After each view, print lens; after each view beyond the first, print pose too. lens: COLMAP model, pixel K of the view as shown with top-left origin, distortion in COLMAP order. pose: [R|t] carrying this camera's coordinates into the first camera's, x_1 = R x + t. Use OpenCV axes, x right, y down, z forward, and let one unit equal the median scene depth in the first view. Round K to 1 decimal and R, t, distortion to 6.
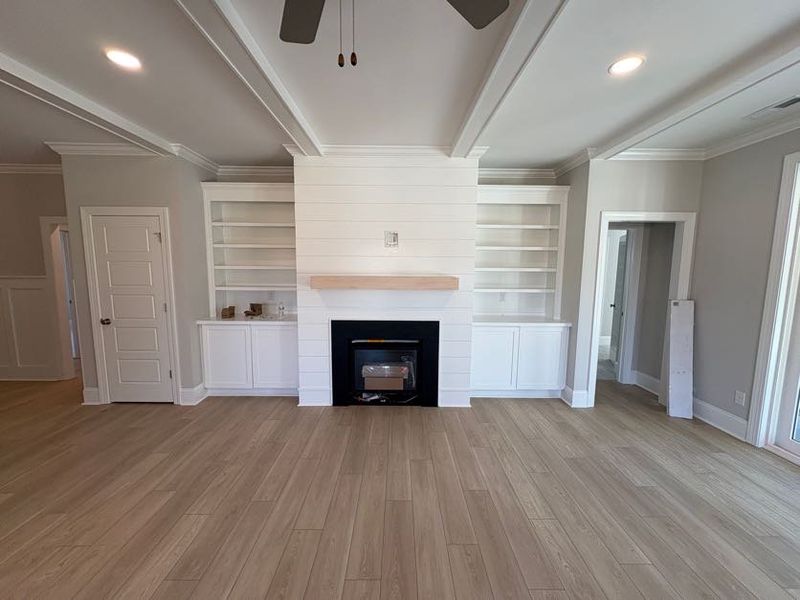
lens RADIAL K [[316.5, 0, 397.6], [0, 316.5, 301.2], [0, 0, 1]] dist [0.001948, -0.002031]
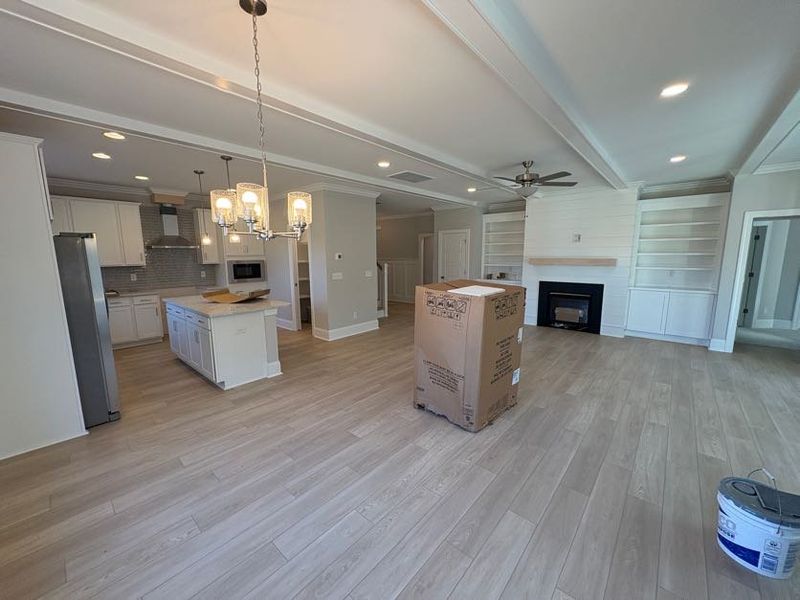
lens RADIAL K [[316.5, 0, 399.2], [0, 316.5, 301.2], [0, 0, 1]] dist [0.001948, -0.002031]
pose [[0.751964, 0.085829, -0.653593, 0.411510], [-0.062661, 0.996305, 0.058742, 0.118614], [0.656219, -0.003217, 0.754563, -1.005240]]
